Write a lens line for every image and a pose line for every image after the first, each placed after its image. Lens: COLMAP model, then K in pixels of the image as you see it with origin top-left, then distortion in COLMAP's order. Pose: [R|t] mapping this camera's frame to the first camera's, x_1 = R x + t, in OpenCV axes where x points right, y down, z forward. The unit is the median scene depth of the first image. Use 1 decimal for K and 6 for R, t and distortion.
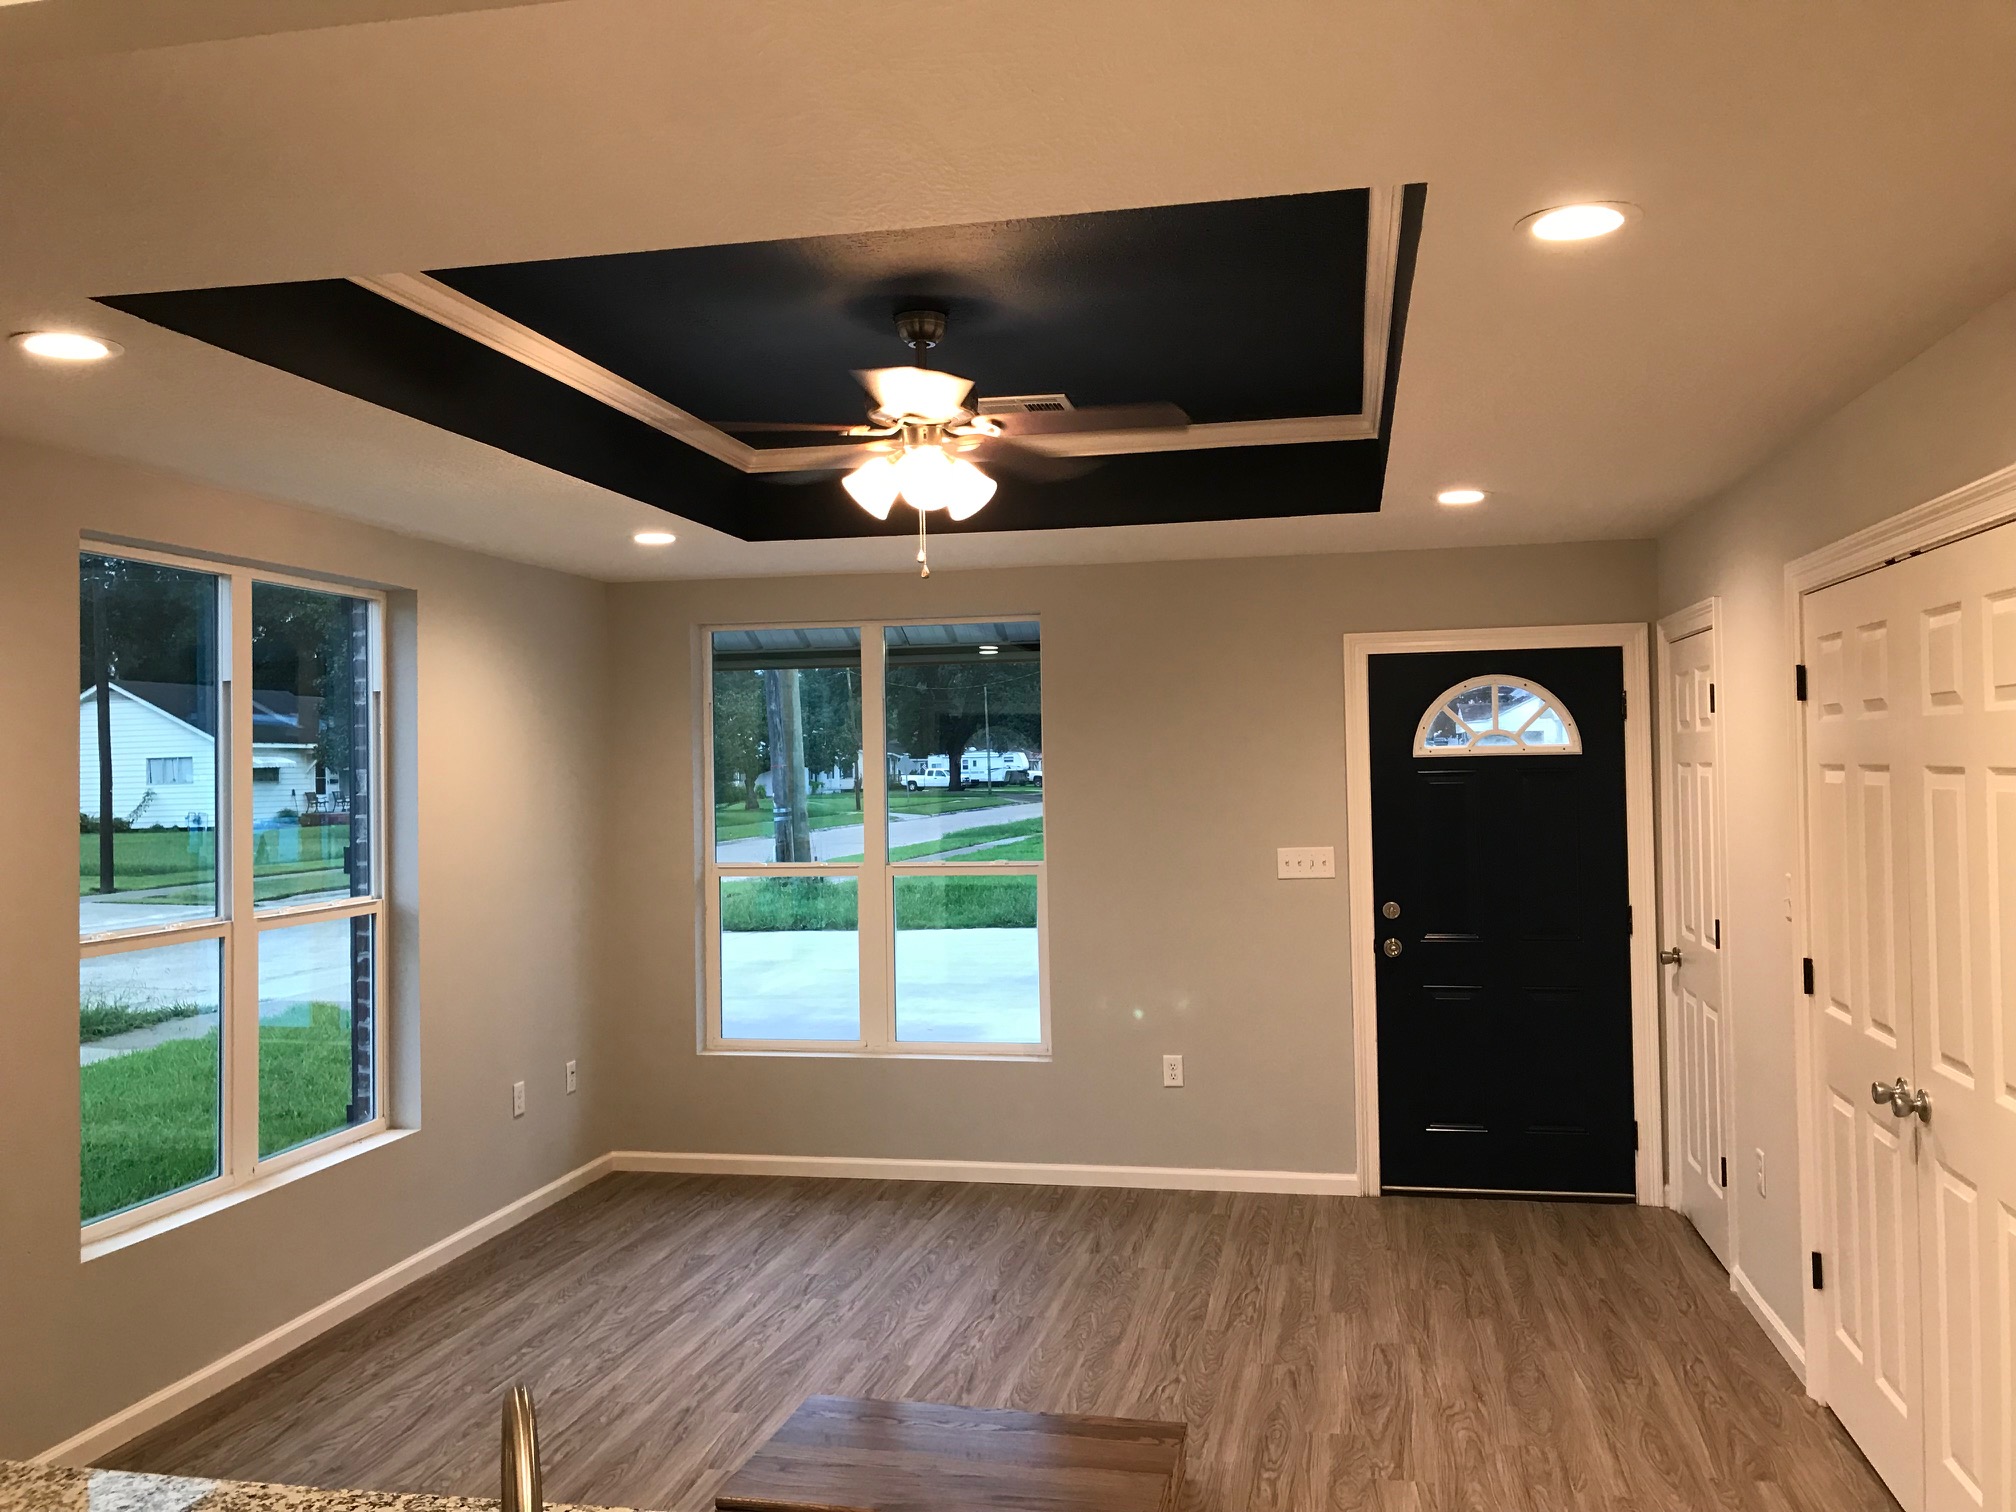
lens RADIAL K [[1640.2, 0, 1002.6], [0, 1640.2, 746.3], [0, 0, 1]] dist [0.017750, -0.016518]
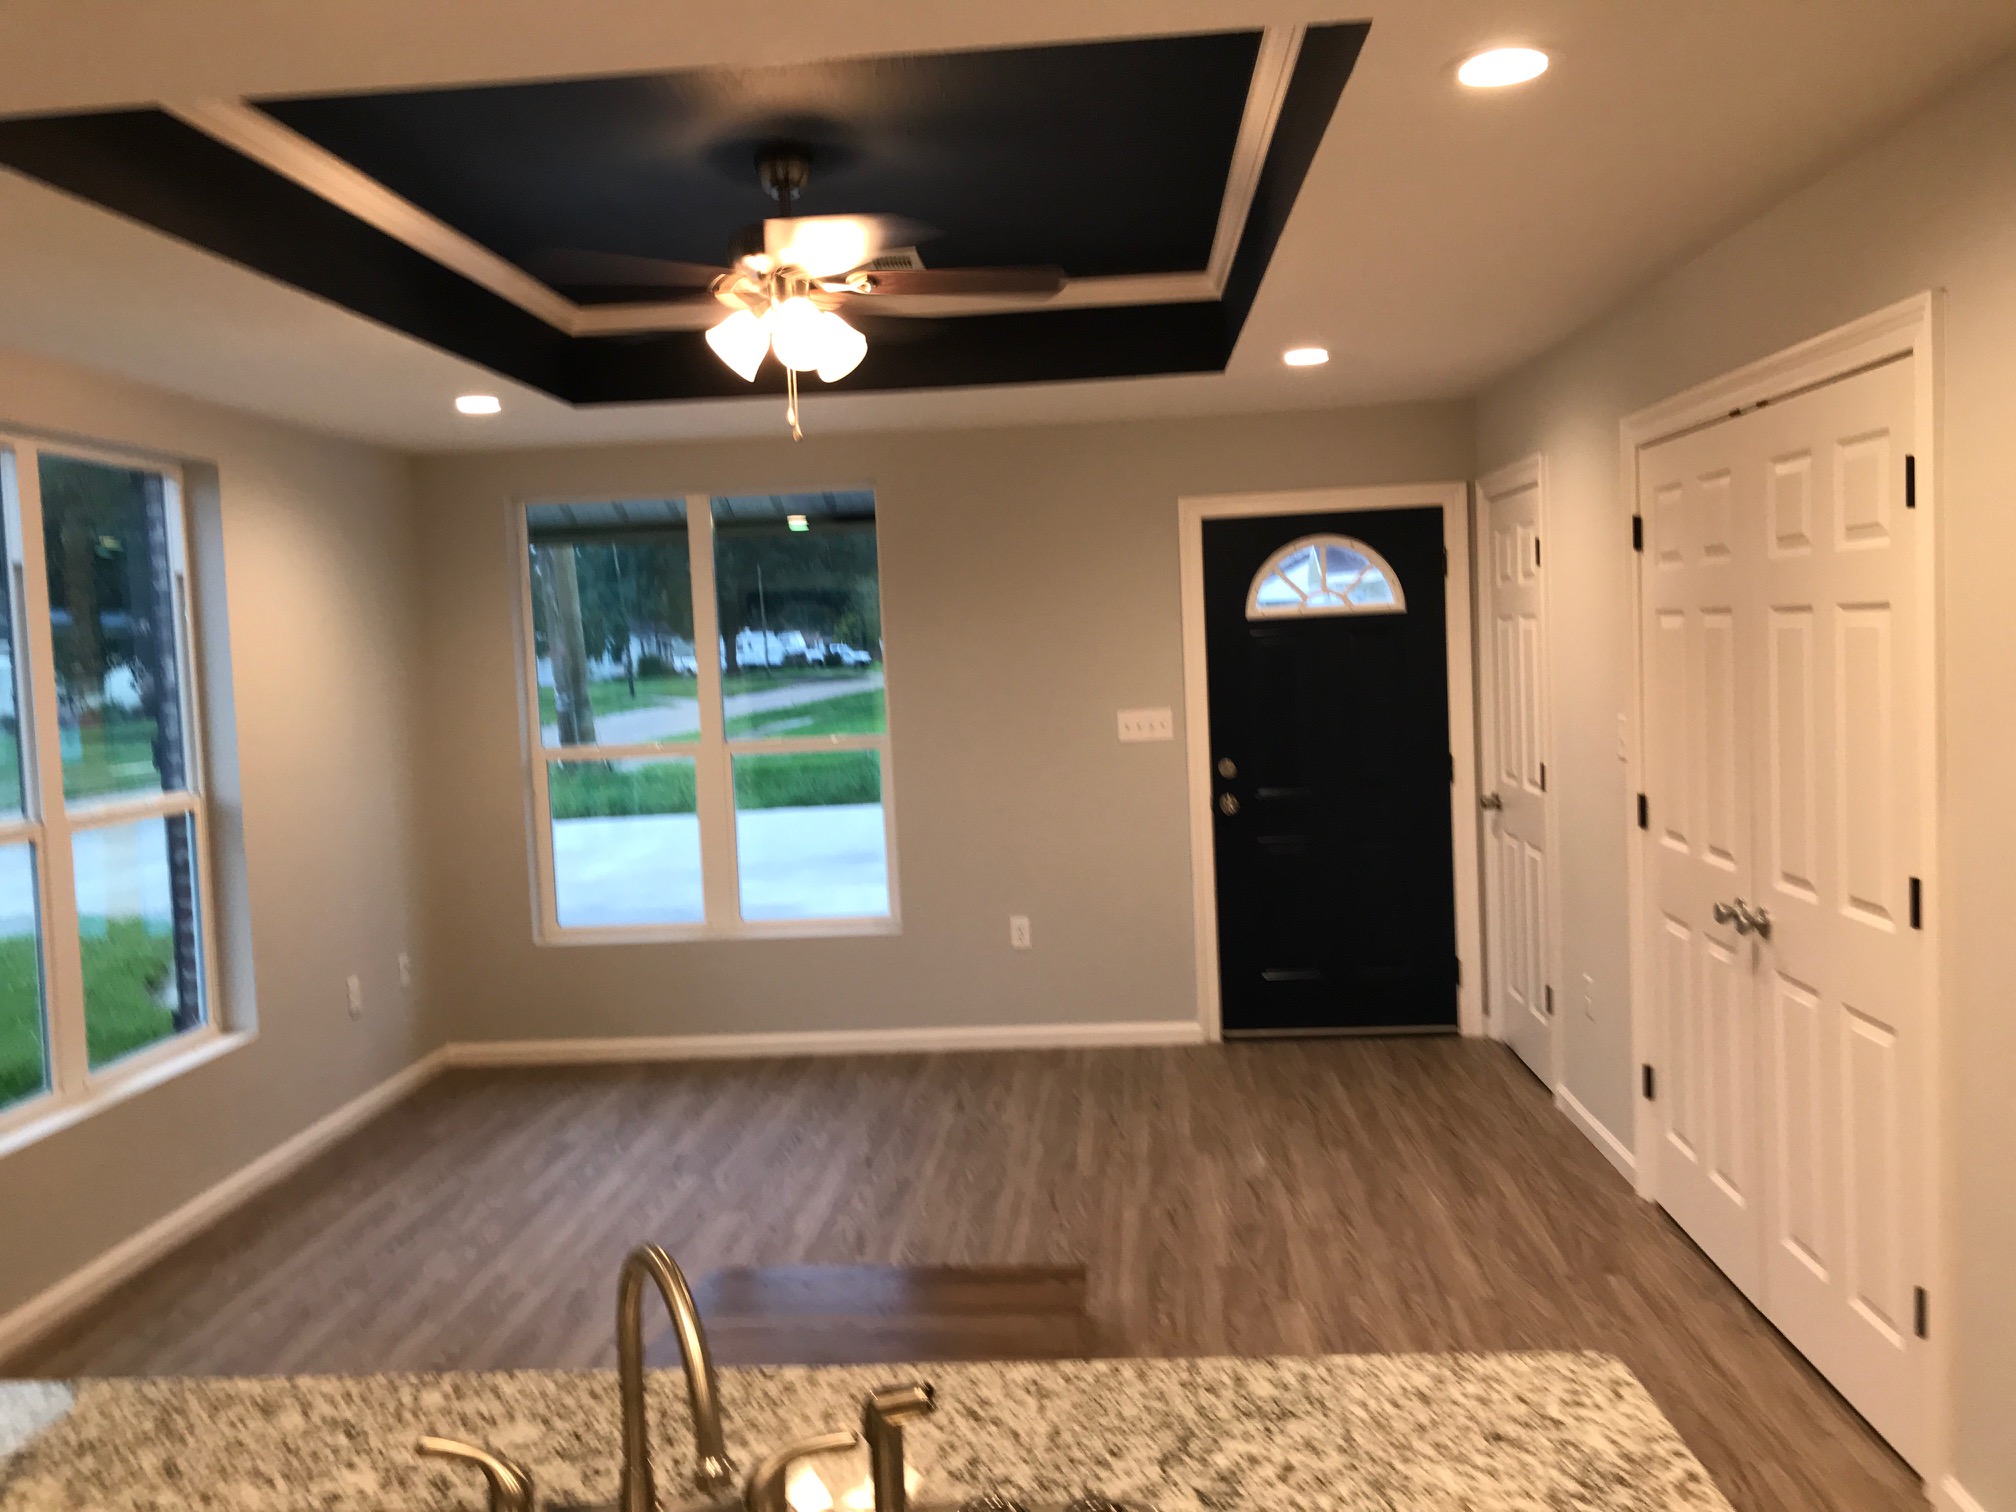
lens RADIAL K [[1640.2, 0, 1004.0], [0, 1640.2, 747.2], [0, 0, 1]] dist [0.017750, -0.016518]
pose [[0.990316, -0.035374, 0.134247, -0.048952], [0.025296, 0.996783, 0.076050, 0.006124], [-0.136505, -0.071917, 0.988025, 0.008305]]
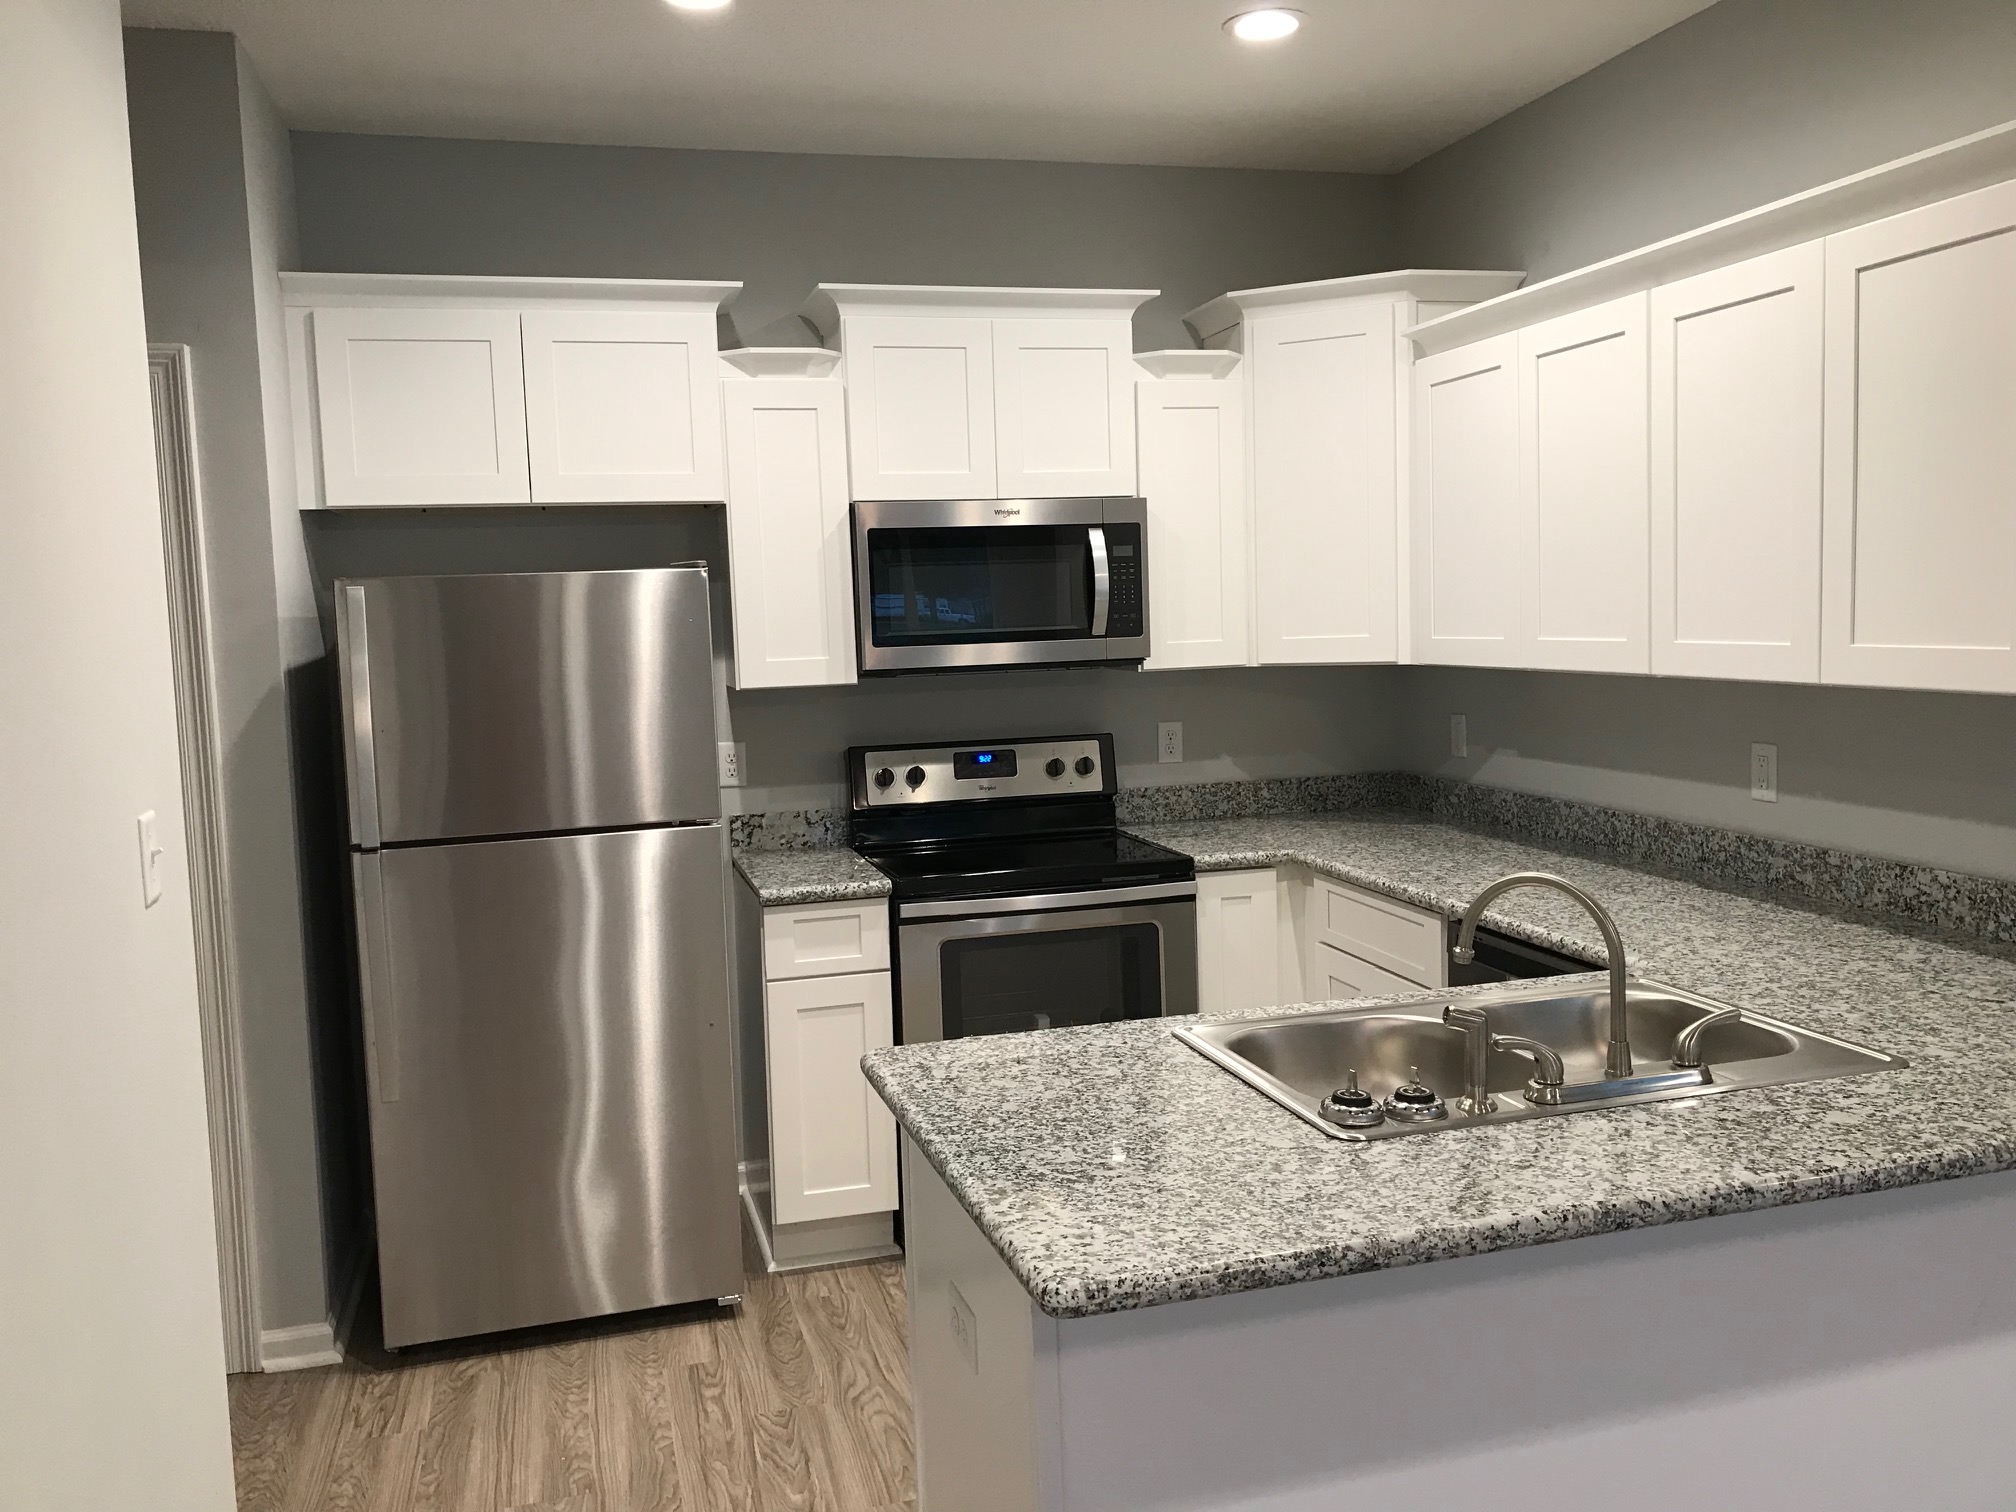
lens RADIAL K [[1640.2, 0, 1004.2], [0, 1640.2, 750.1], [0, 0, 1]] dist [0.017750, -0.016518]
pose [[-0.889440, 0.086001, -0.448889, 0.652645], [0.054673, 0.995105, 0.082316, 0.042960], [0.453771, 0.048673, -0.889788, 1.338089]]
